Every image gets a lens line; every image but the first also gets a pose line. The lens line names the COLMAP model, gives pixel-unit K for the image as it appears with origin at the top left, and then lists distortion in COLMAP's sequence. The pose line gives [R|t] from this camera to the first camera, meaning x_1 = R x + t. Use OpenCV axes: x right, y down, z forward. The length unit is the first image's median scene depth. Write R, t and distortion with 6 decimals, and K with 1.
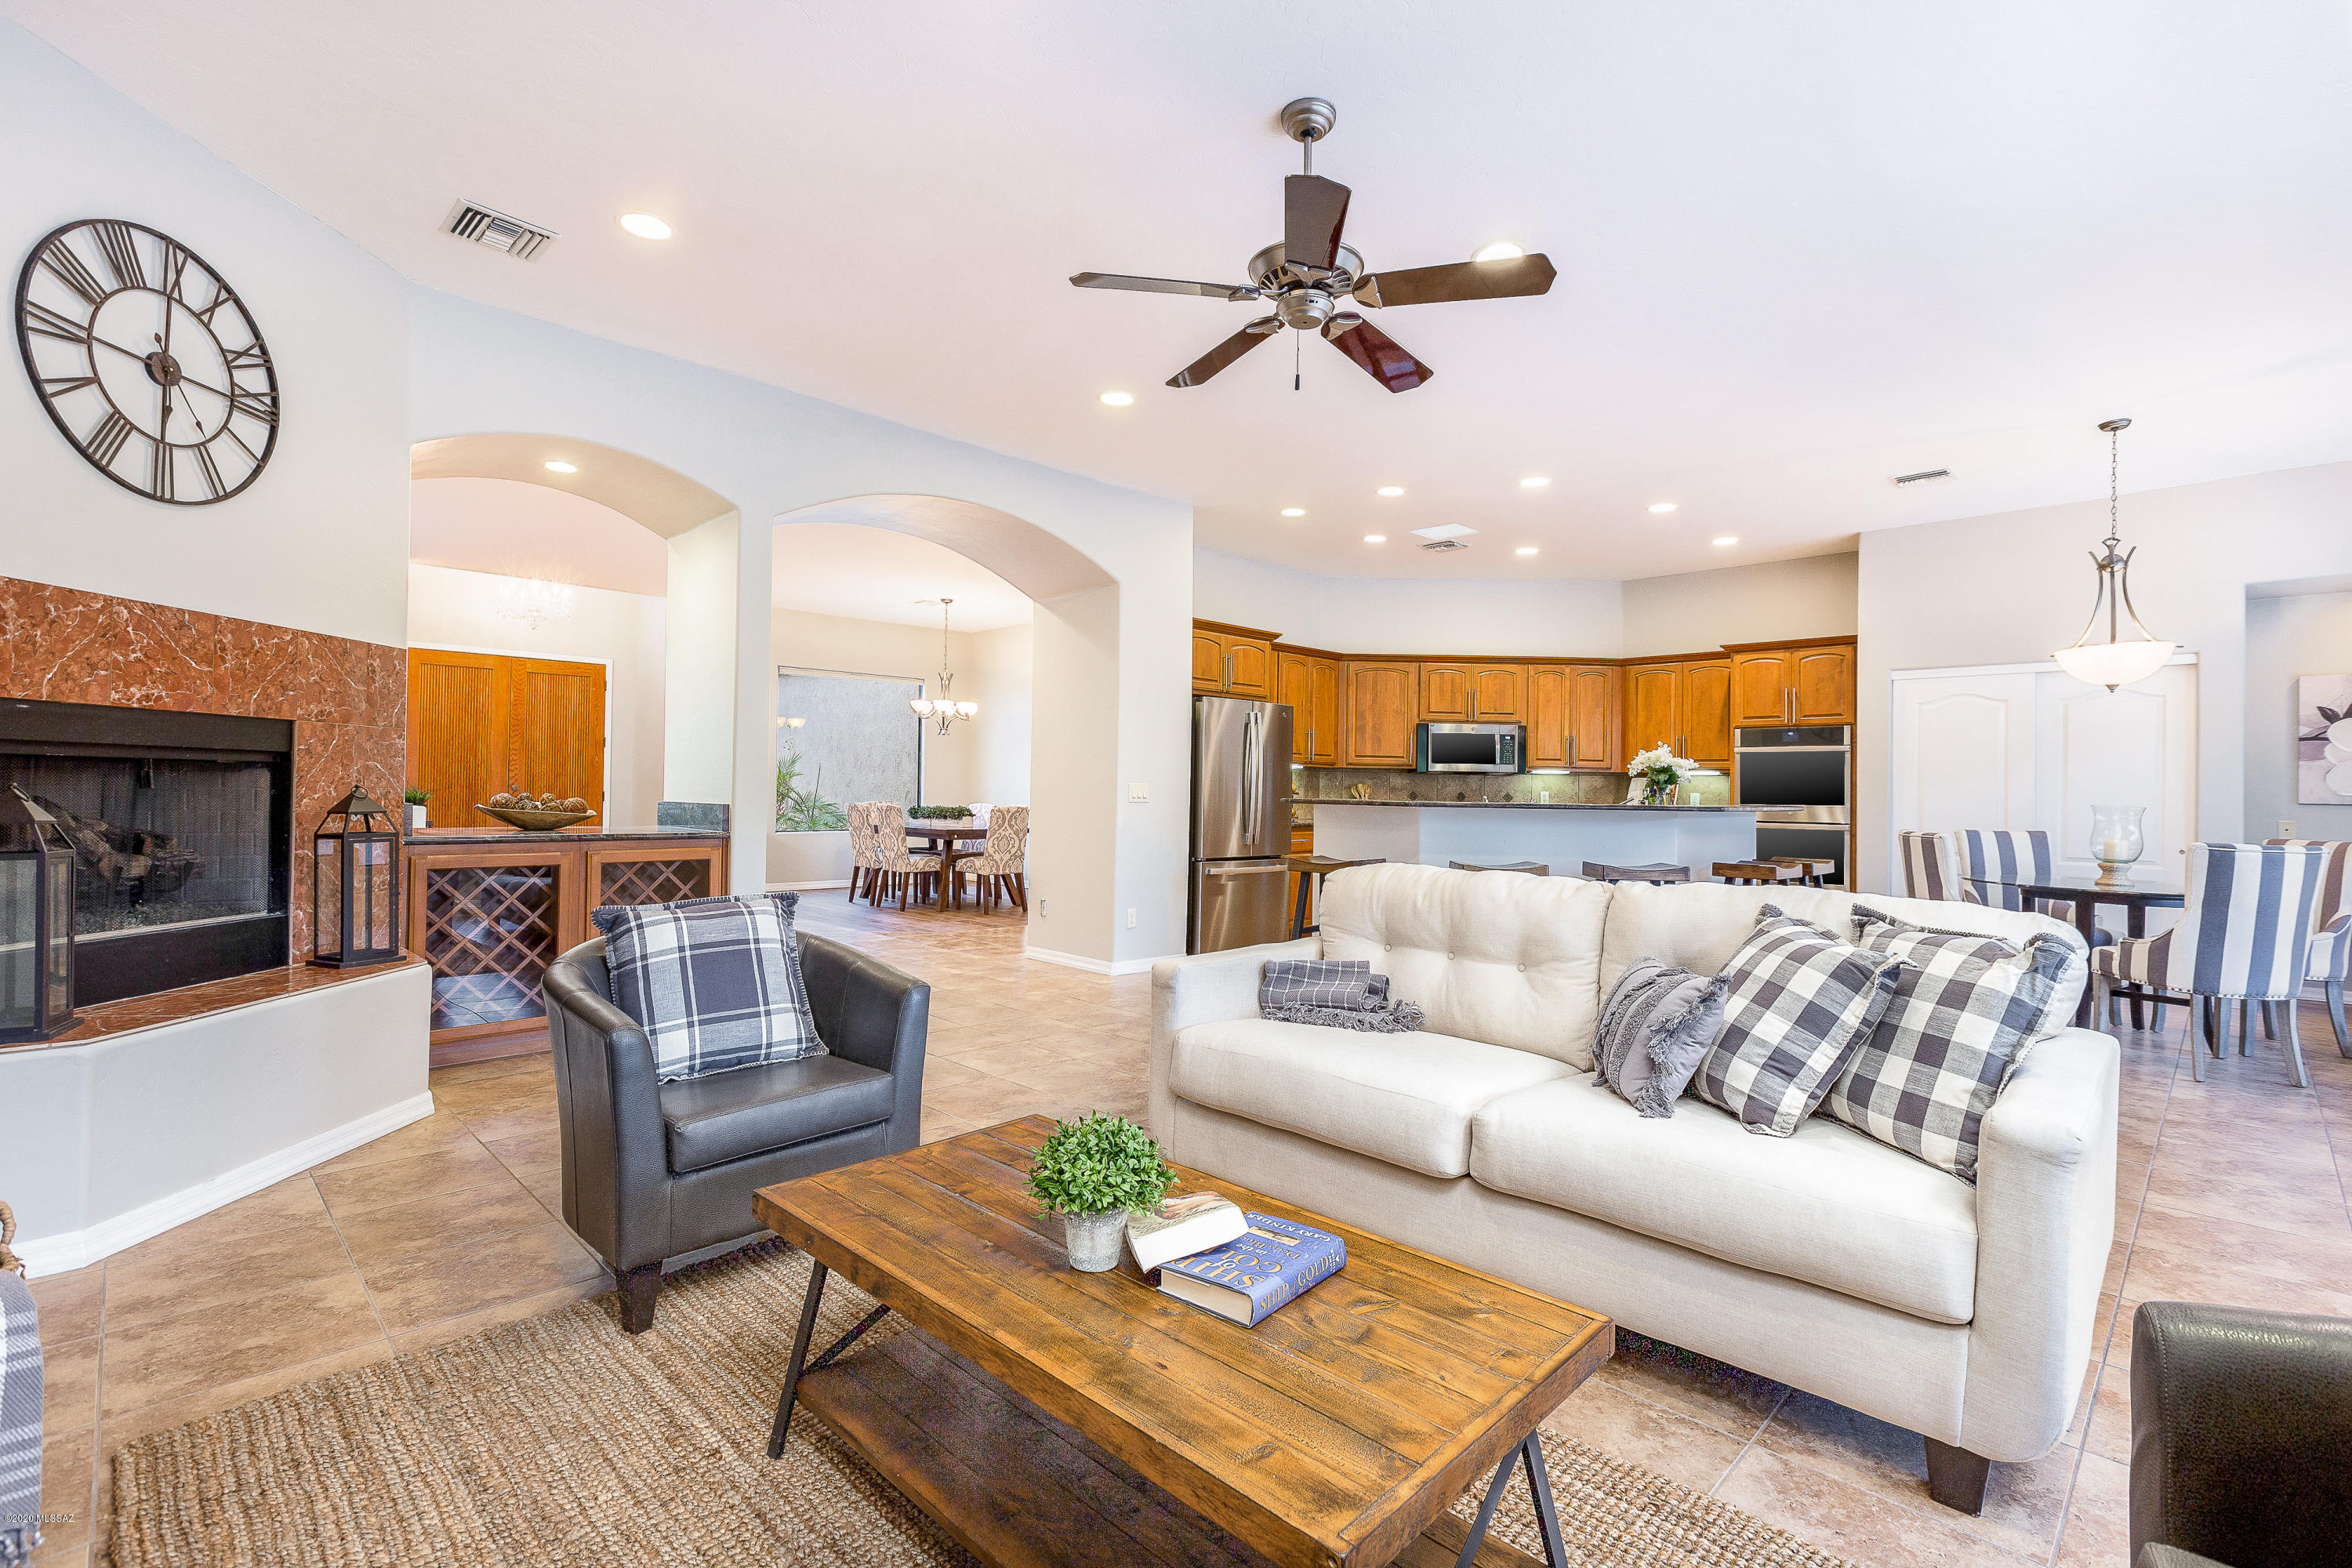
lens RADIAL K [[1060.4, 0, 1183.7], [0, 1060.4, 777.8], [0, 0, 1]] dist [0.001371, 0.000354]
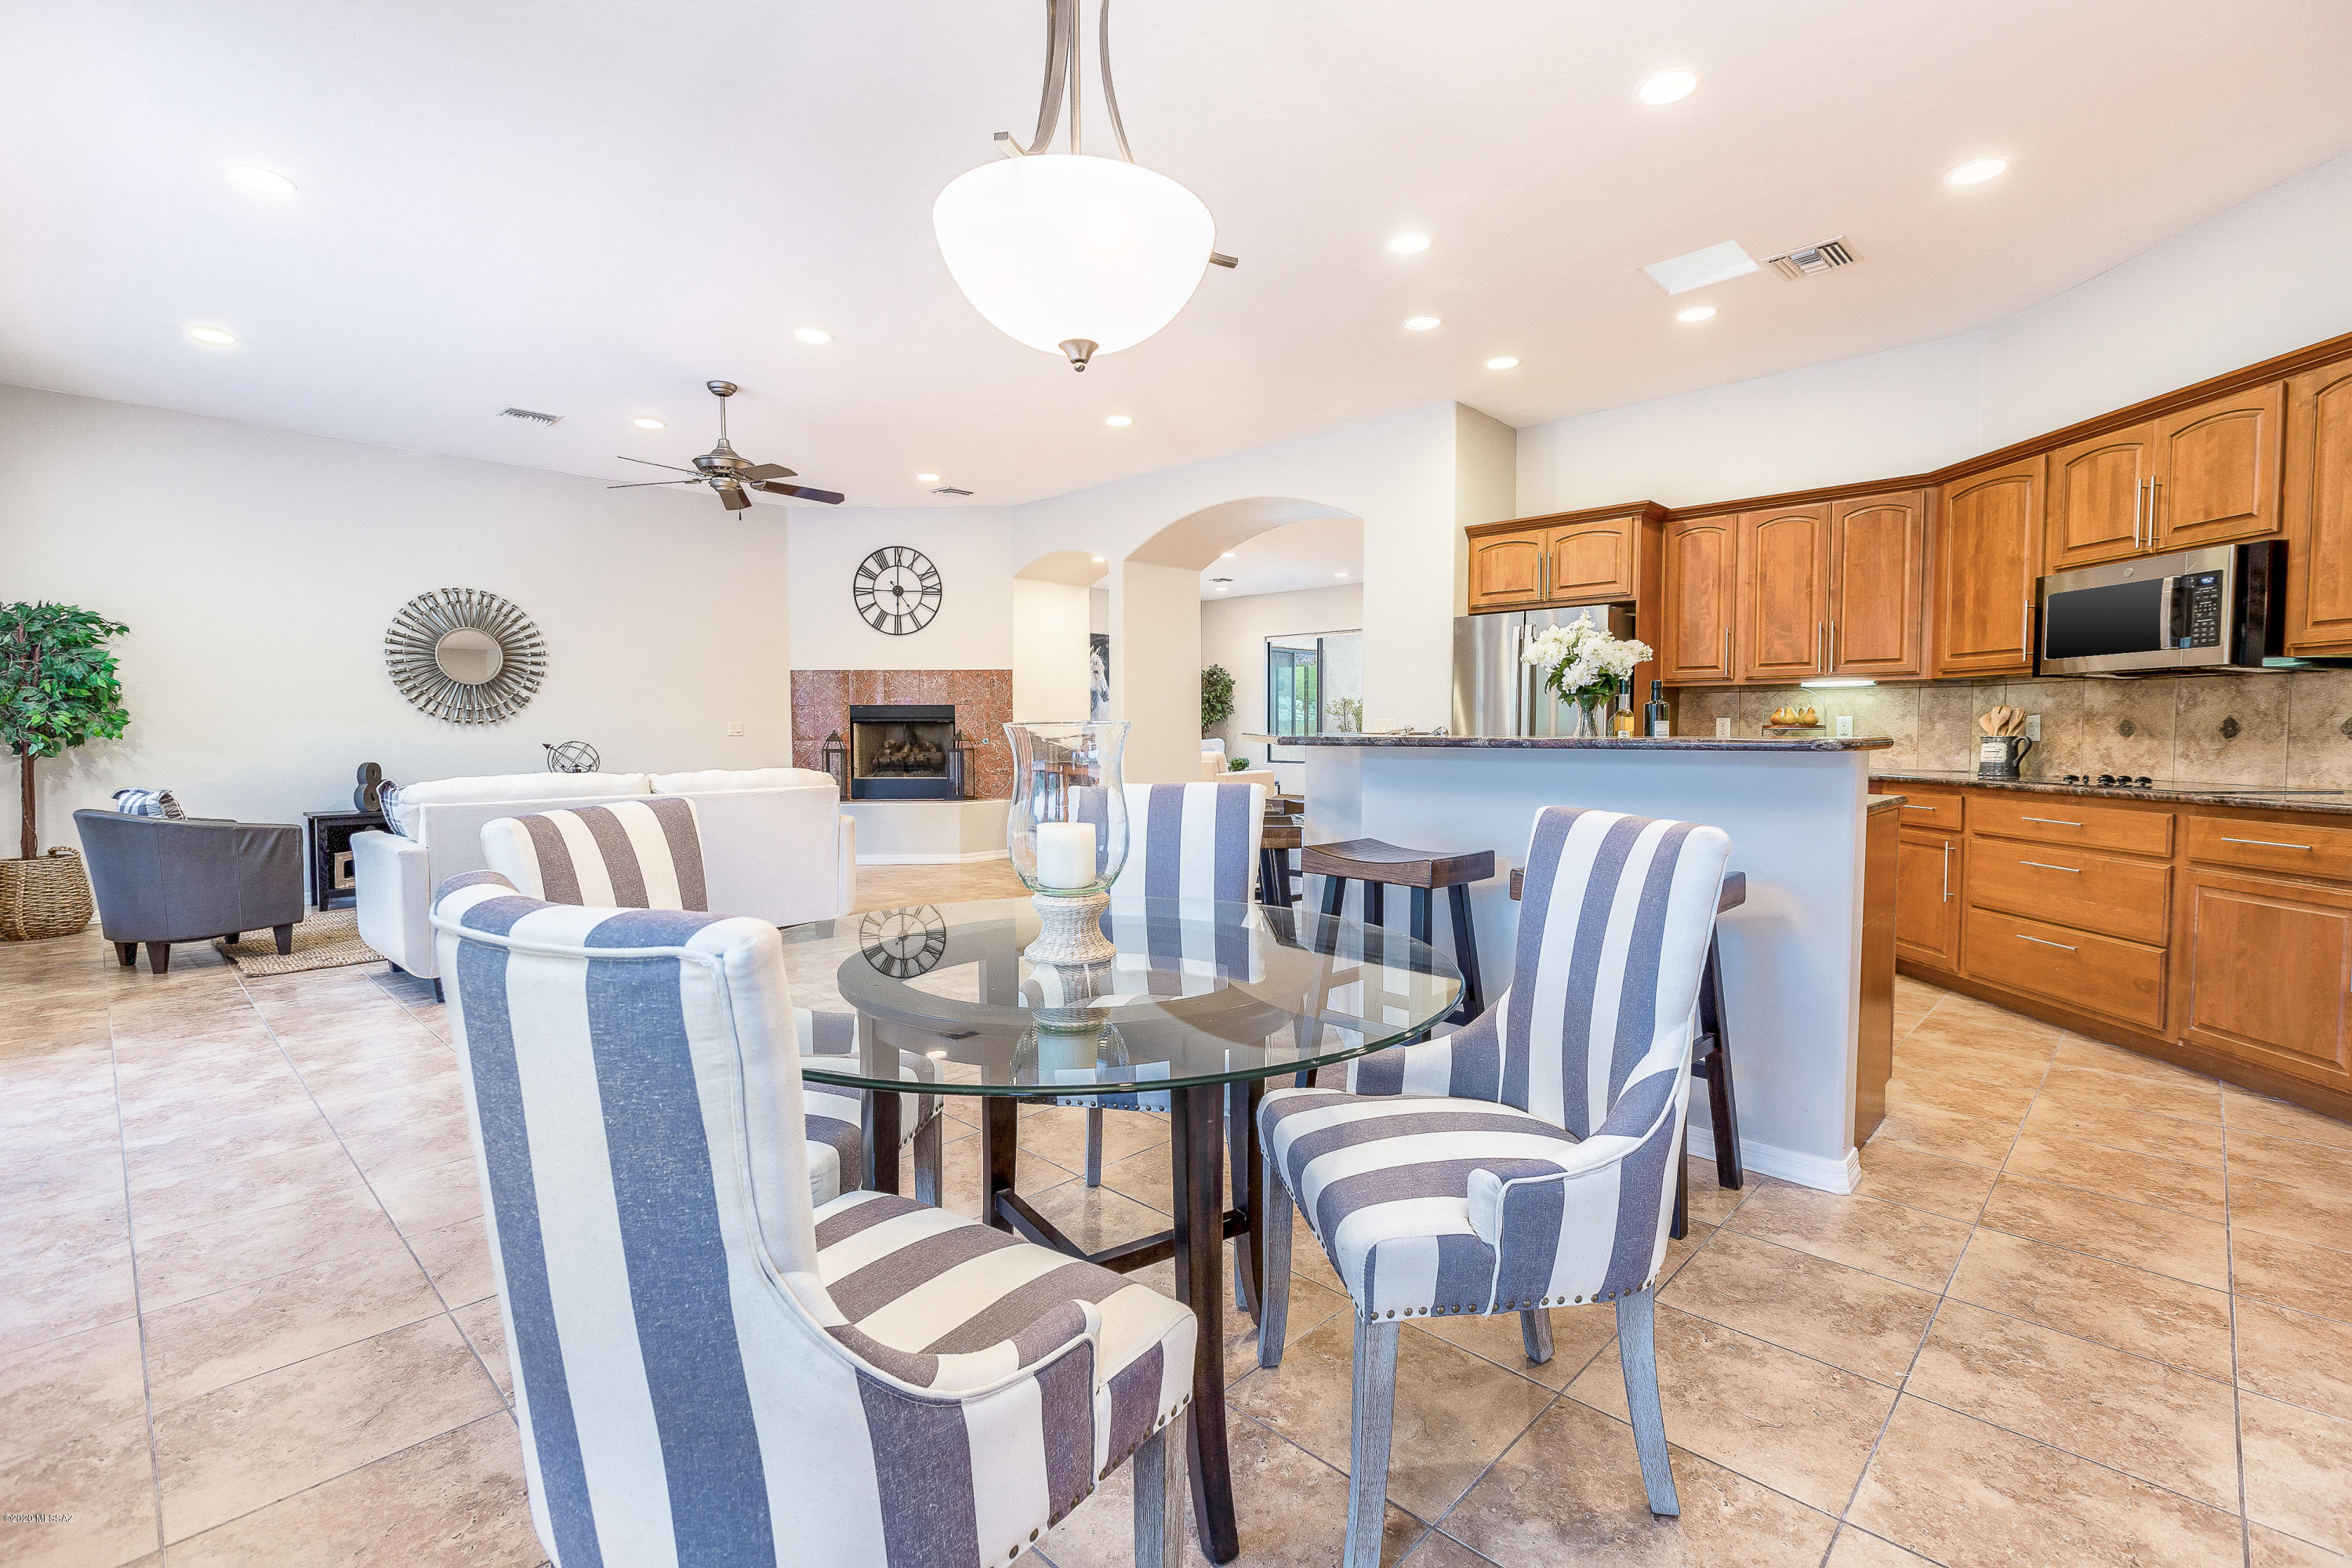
lens RADIAL K [[1060.4, 0, 1183.7], [0, 1060.4, 777.8], [0, 0, 1]] dist [0.001371, 0.000354]
pose [[0.020676, 0.031395, -0.999293, 0.825716], [0.014695, 0.999389, 0.031702, 0.022125], [0.999678, -0.015341, 0.020202, 0.703807]]
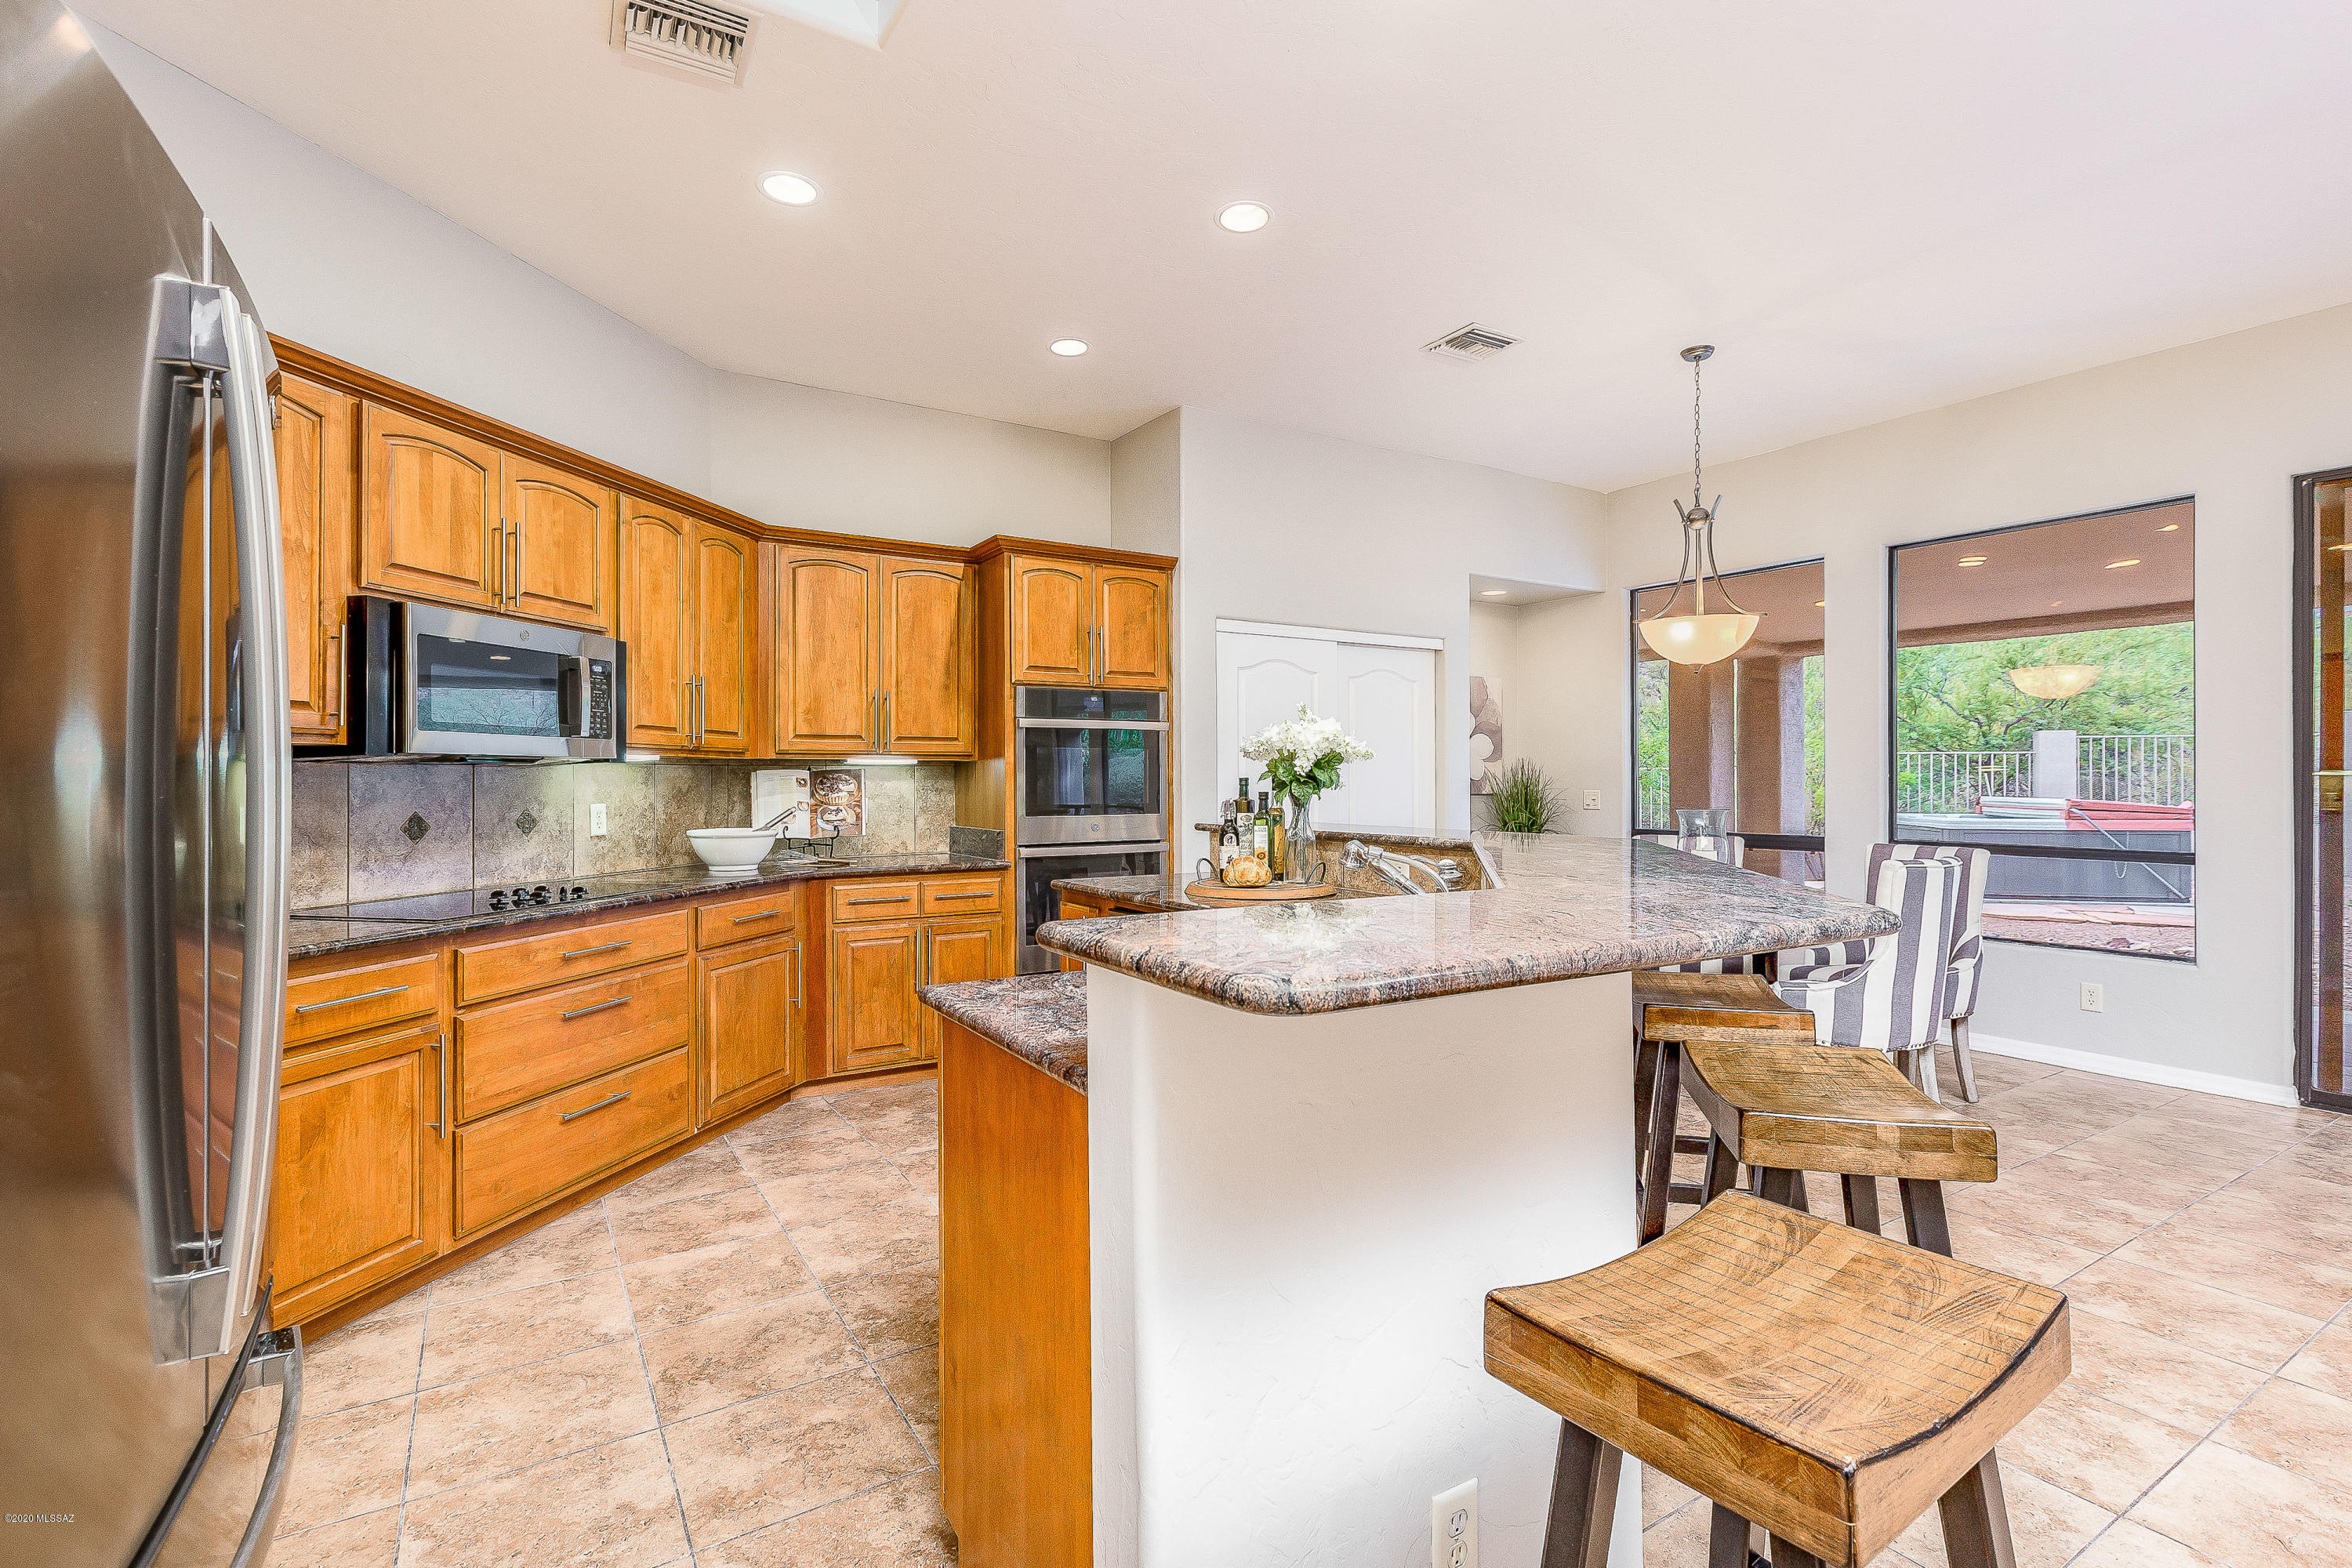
lens RADIAL K [[1084.0, 0, 1176.0], [0, 1084.0, 784.0], [0, 0, 1]] dist [-0.000871, -0.000042]
pose [[0.226042, -0.021936, 0.973871, -0.034670], [-0.006961, 0.999685, 0.024133, -0.008247], [-0.974093, -0.012234, 0.225818, 0.828817]]
